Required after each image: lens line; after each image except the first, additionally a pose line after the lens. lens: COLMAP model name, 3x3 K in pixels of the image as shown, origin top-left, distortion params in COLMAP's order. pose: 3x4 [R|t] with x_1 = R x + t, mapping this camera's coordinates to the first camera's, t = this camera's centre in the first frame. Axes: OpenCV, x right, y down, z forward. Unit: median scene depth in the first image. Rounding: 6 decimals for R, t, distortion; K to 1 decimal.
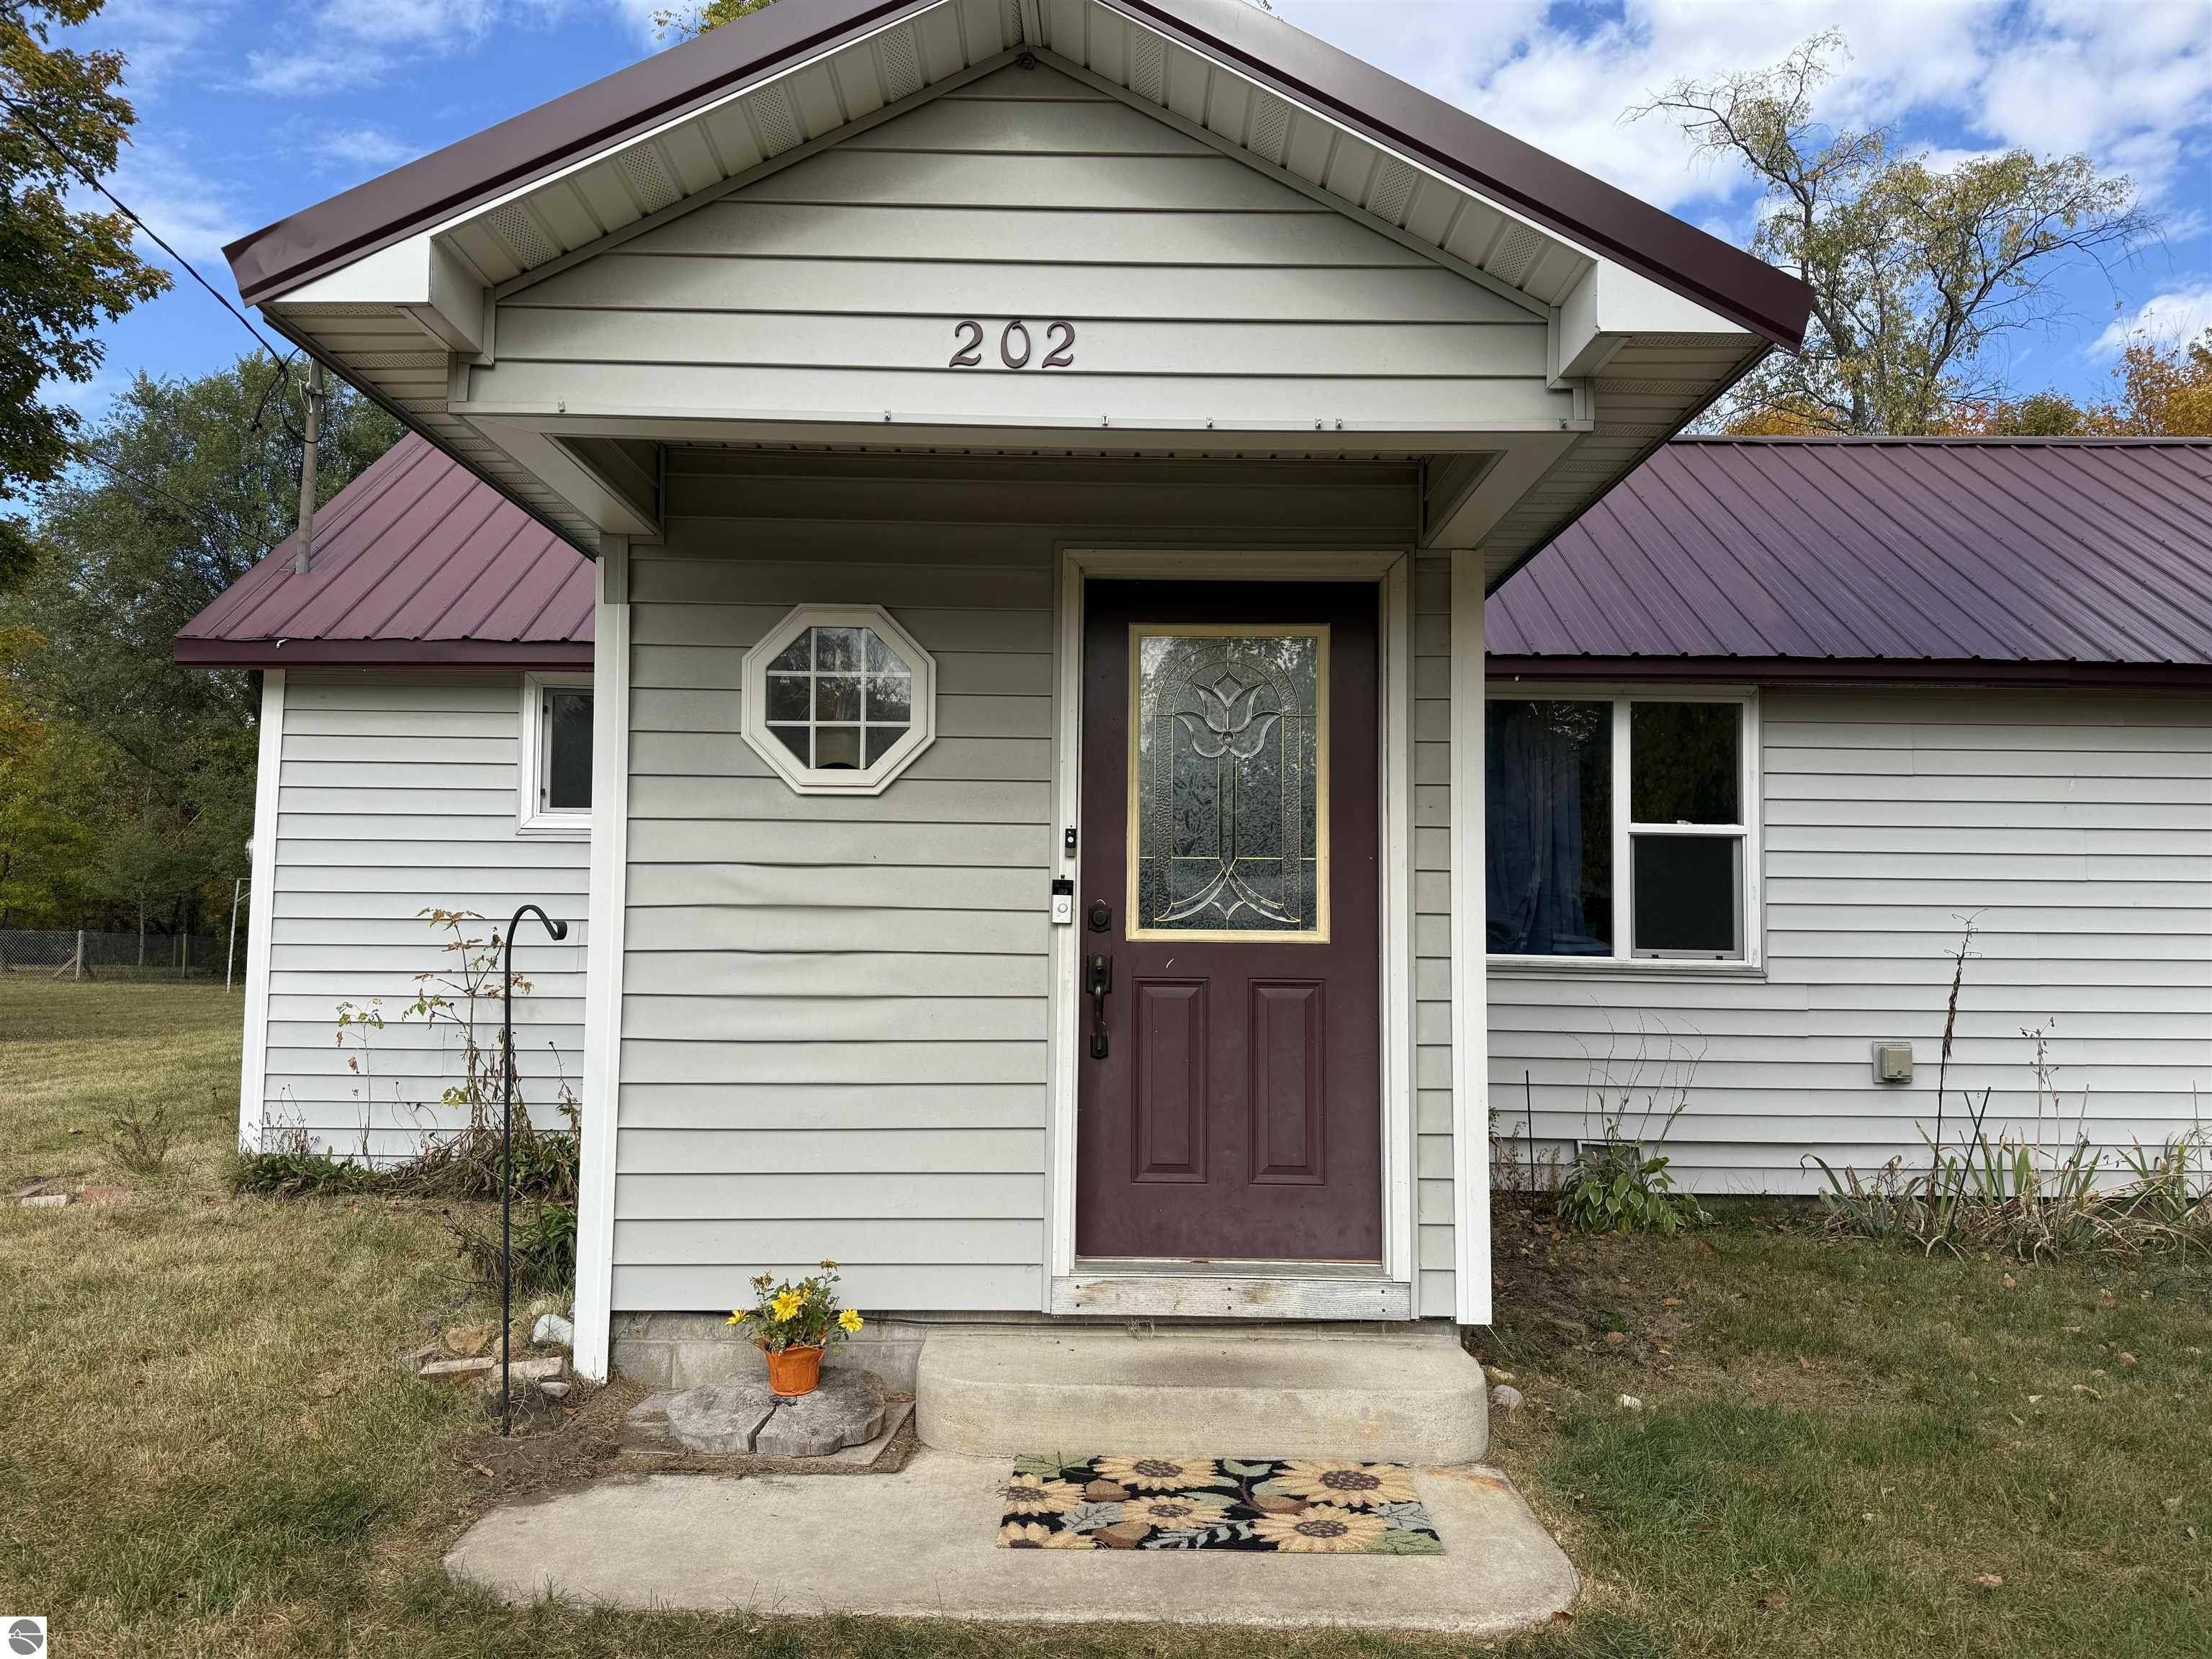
lens RADIAL K [[1536.3, 0, 1106.0], [0, 1536.3, 829.5], [0, 0, 1]] dist [0.124311, -0.118361]
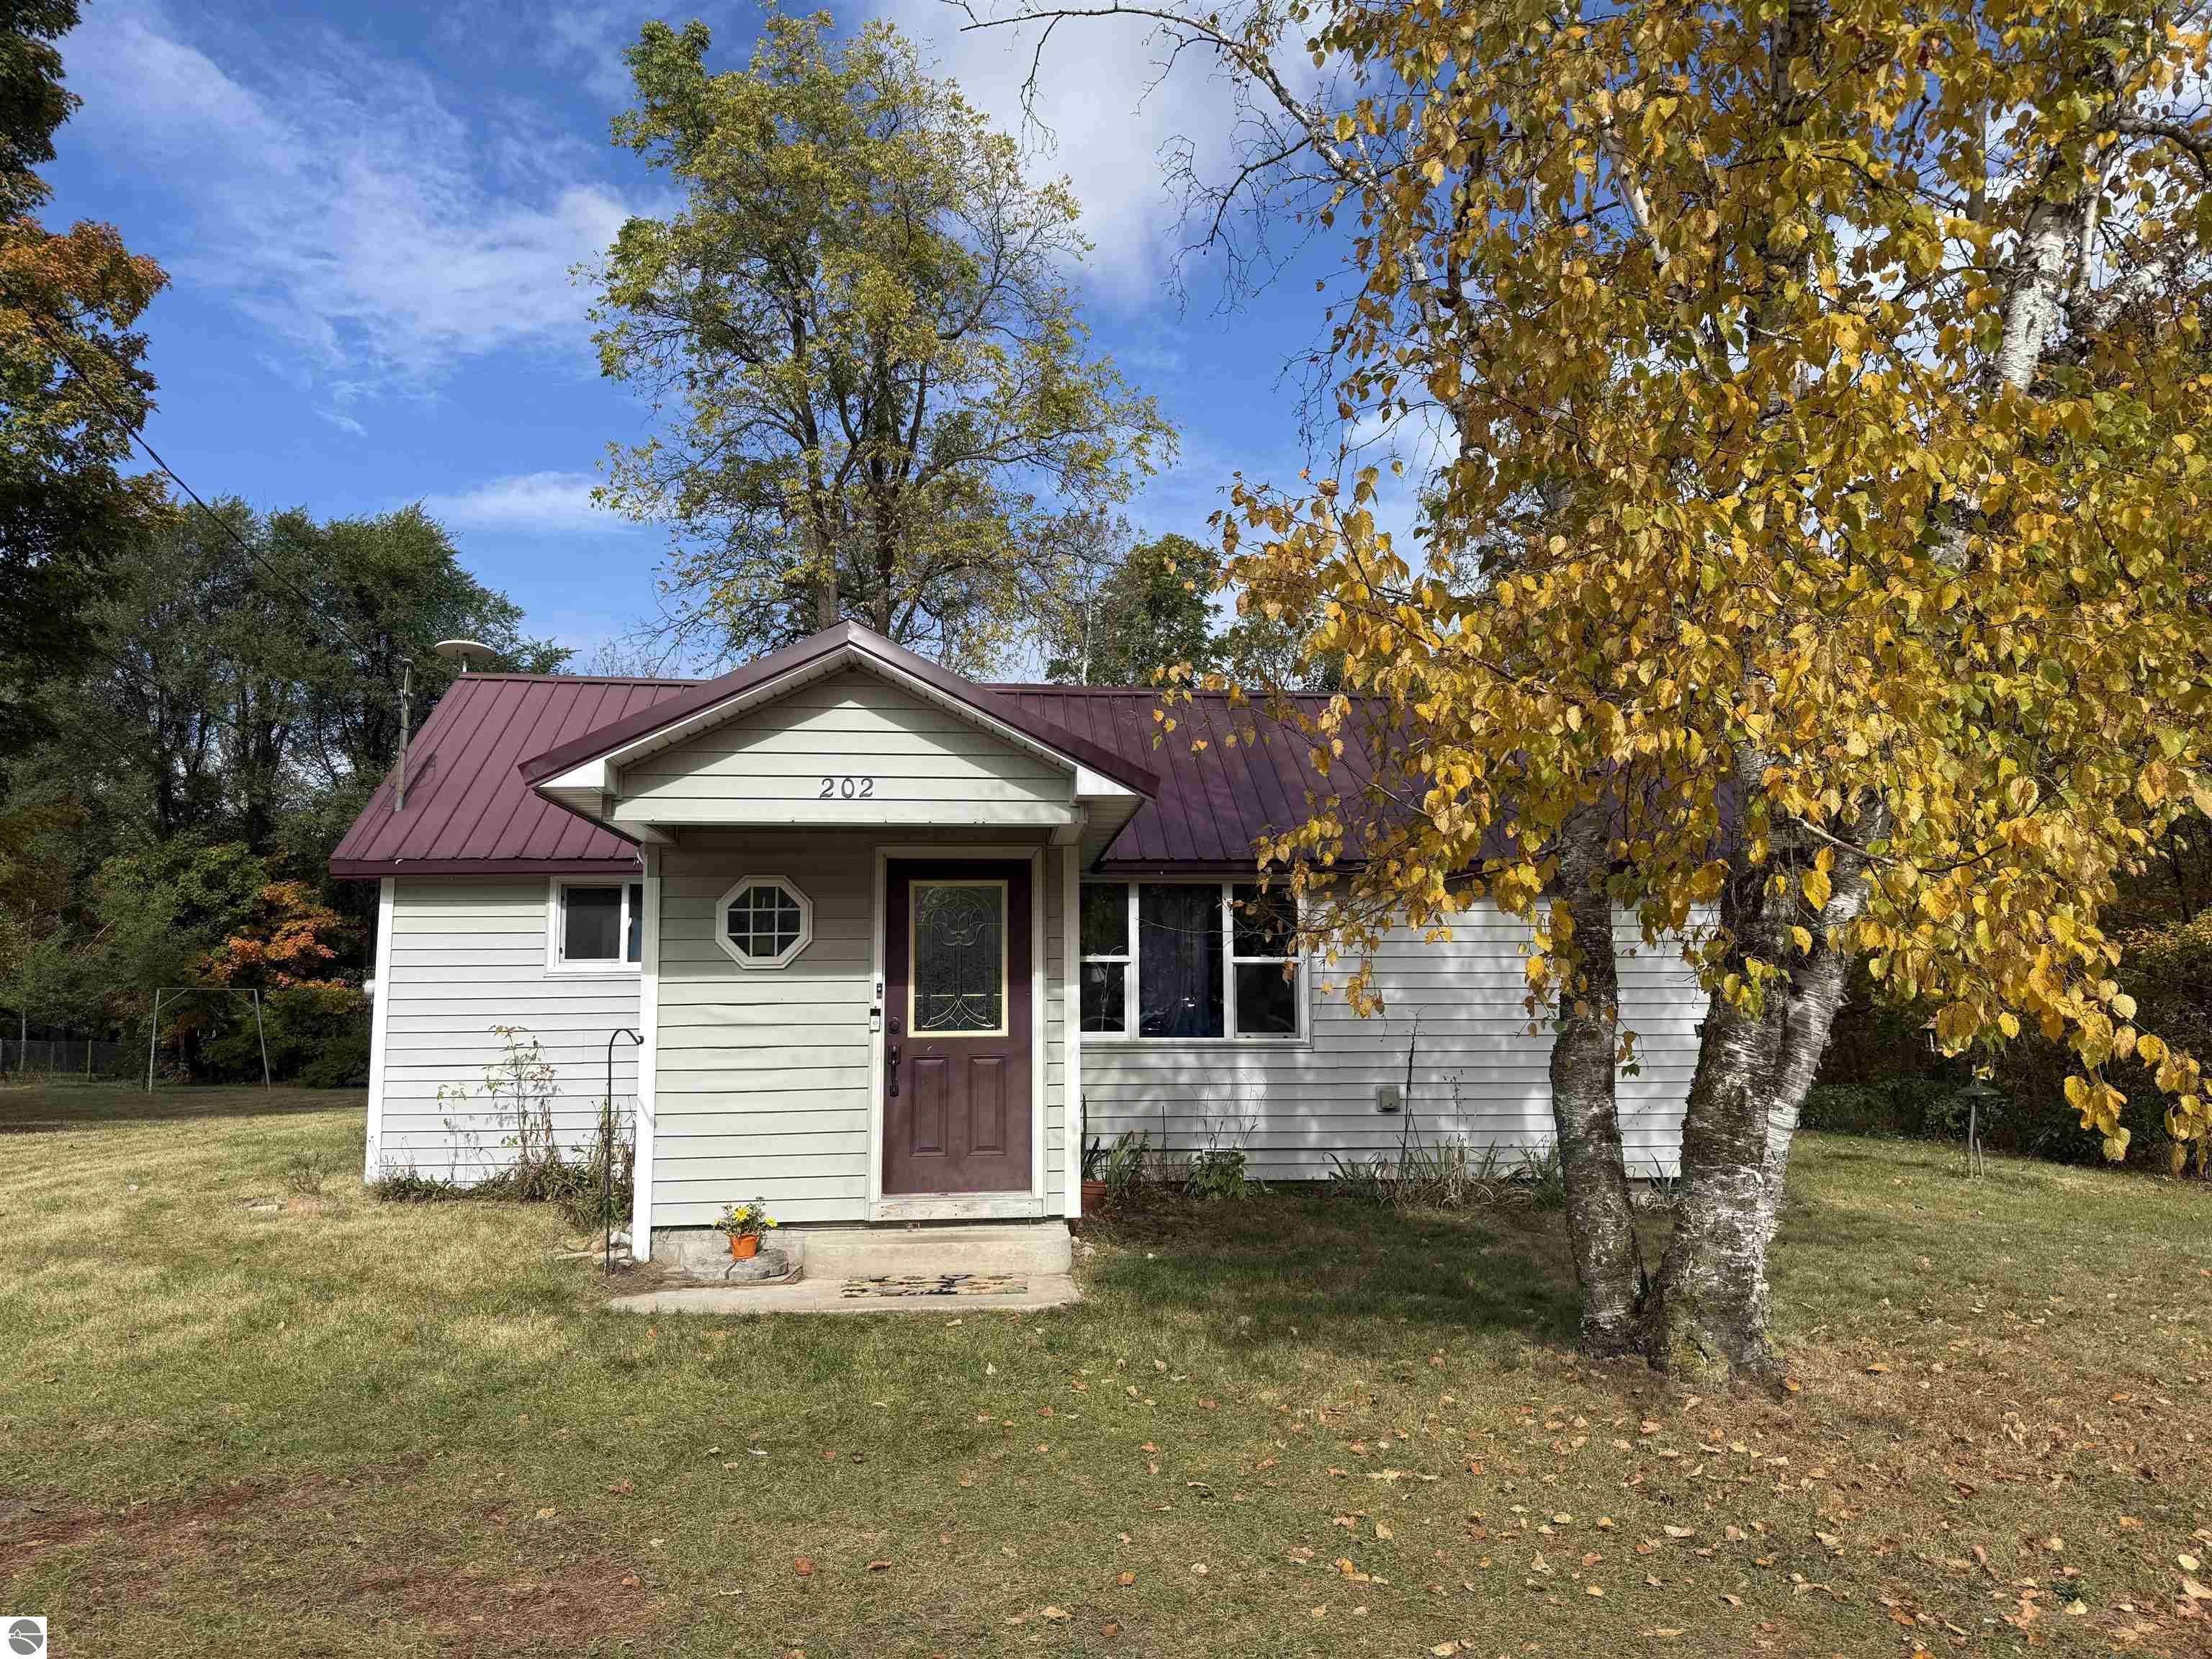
lens RADIAL K [[1528.4, 0, 1106.0], [0, 1528.4, 829.5], [0, 0, 1]] dist [0.128107, -0.155416]
pose [[0.996550, -0.008868, 0.082514, 0.111455], [0.013377, 0.998437, -0.054262, -0.090469], [-0.081904, 0.055178, 0.995112, -1.076225]]
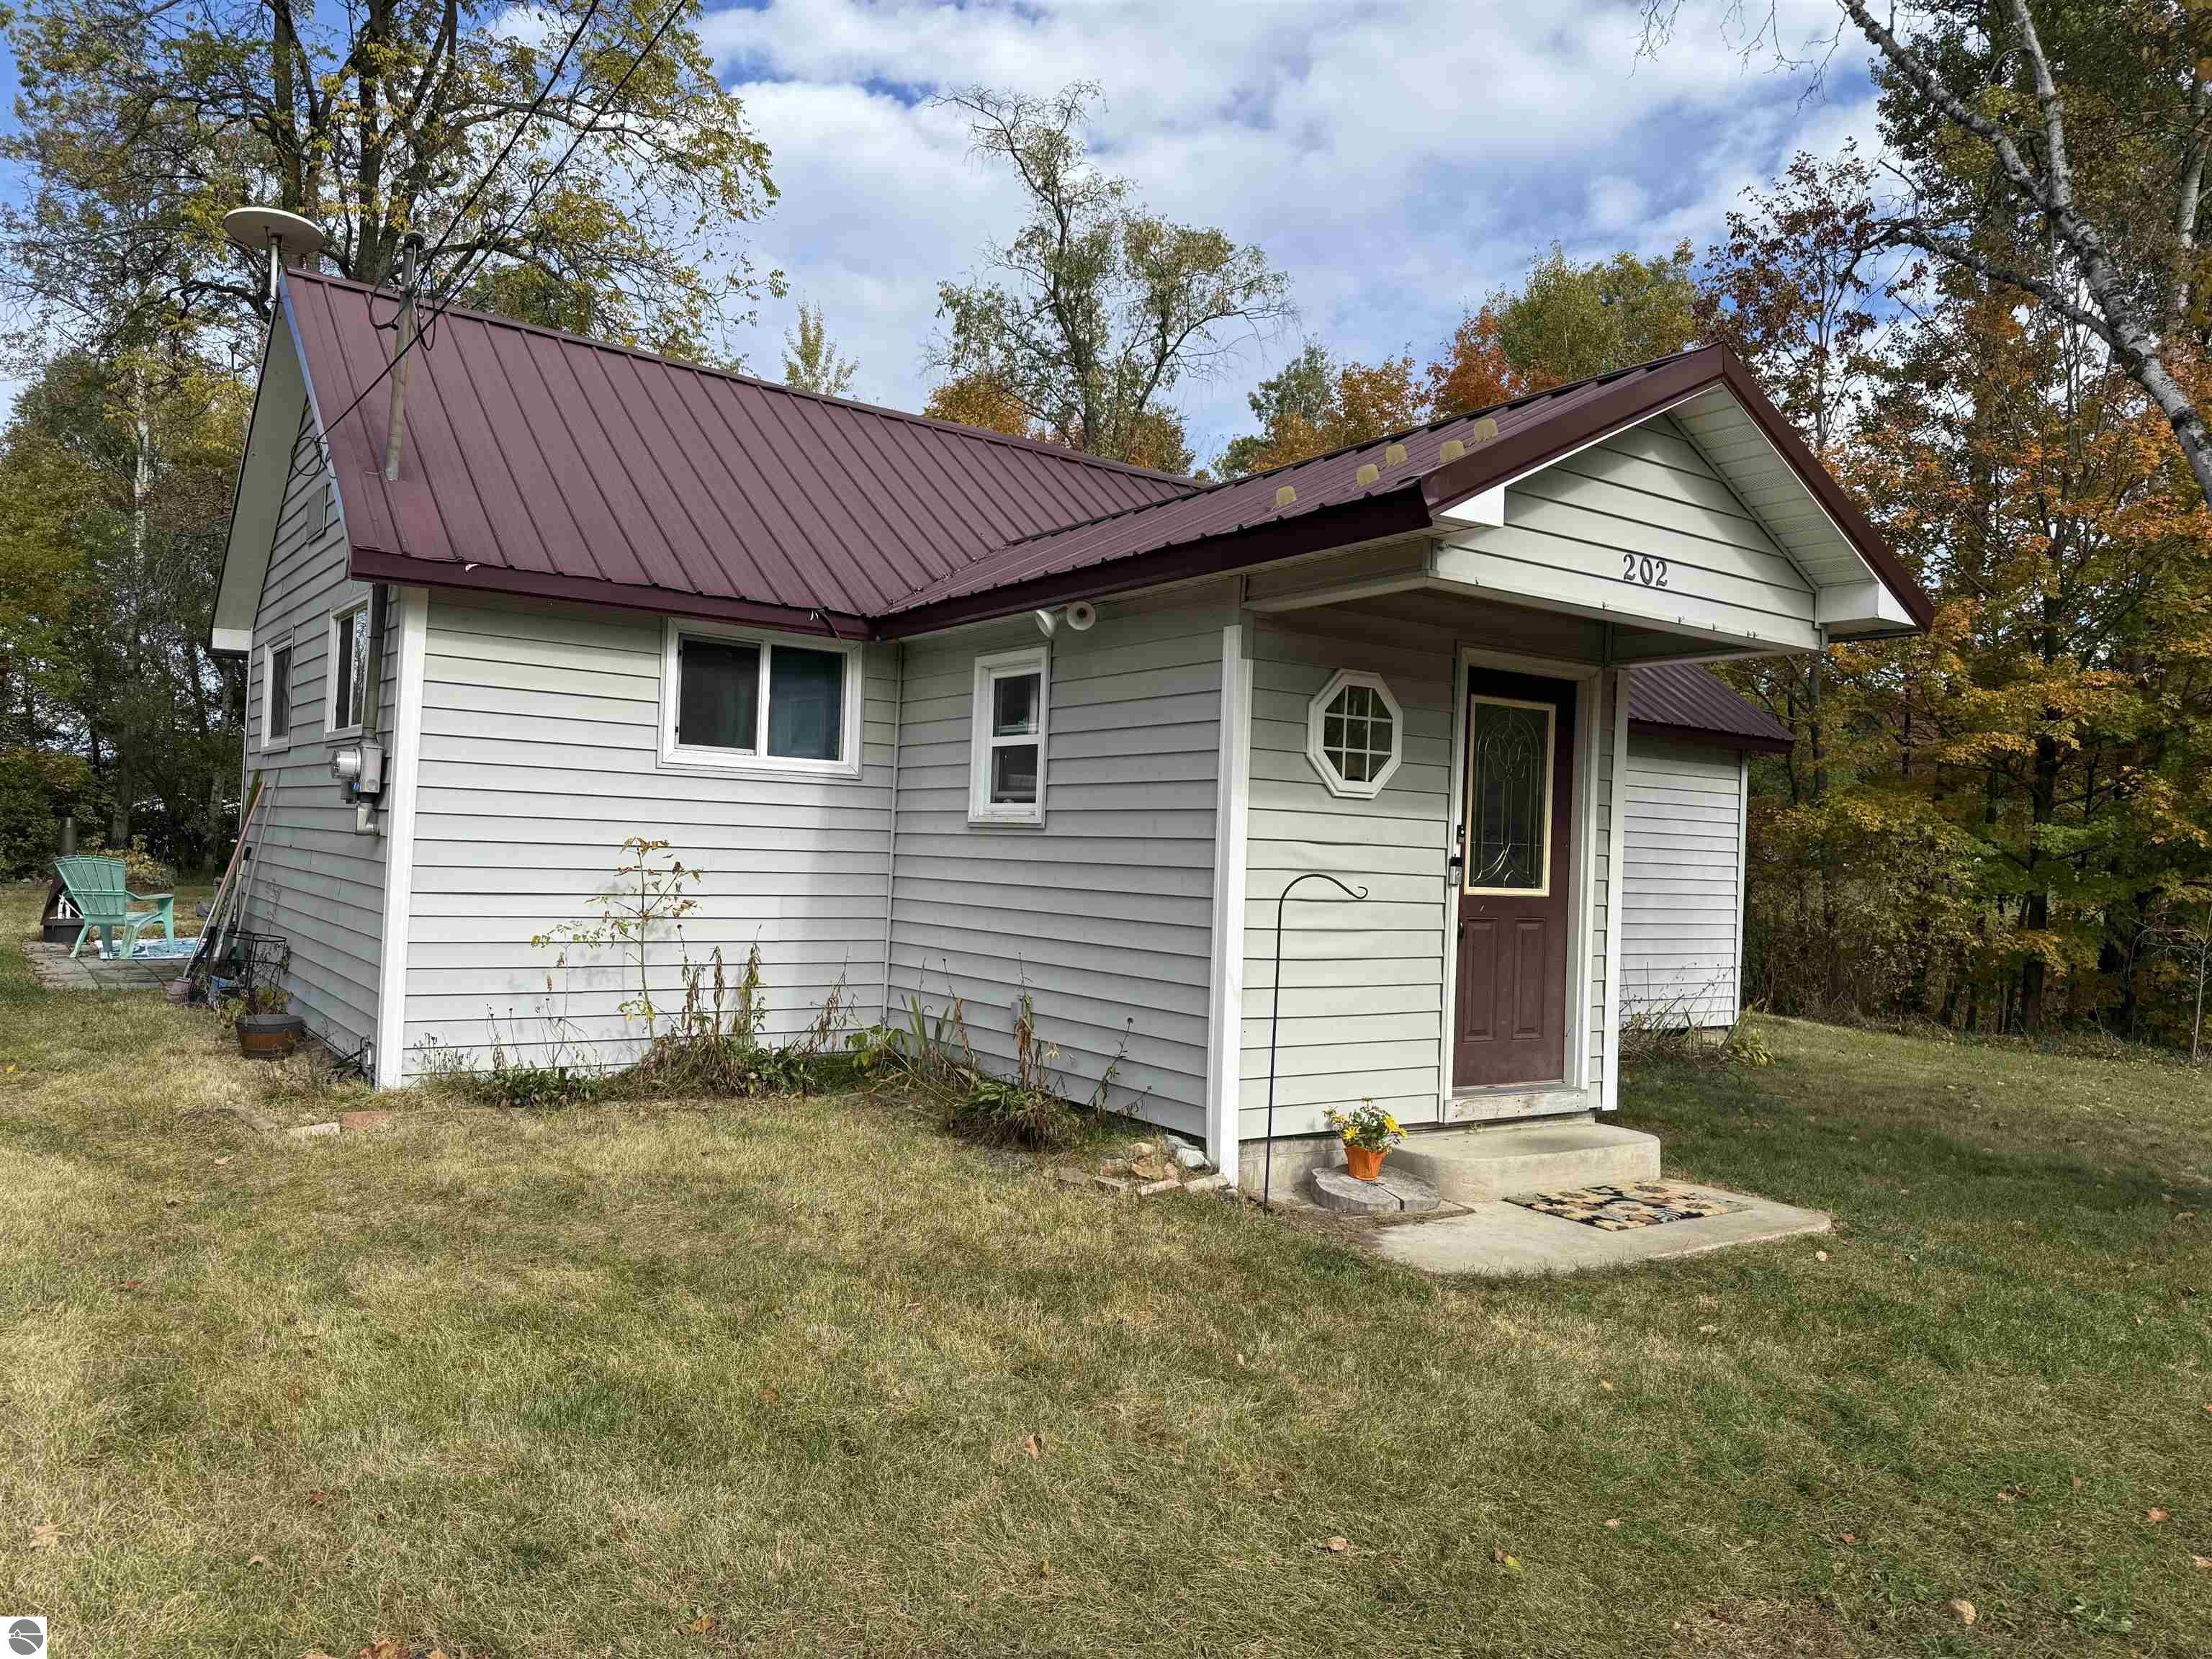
lens RADIAL K [[1536.3, 0, 1106.0], [0, 1536.3, 829.5], [0, 0, 1]] dist [0.124311, -0.118361]
pose [[0.824913, 0.029492, 0.564489, -1.226786], [-0.070256, 0.996244, 0.050619, -0.050912], [-0.560876, -0.081415, 0.823887, -0.113283]]
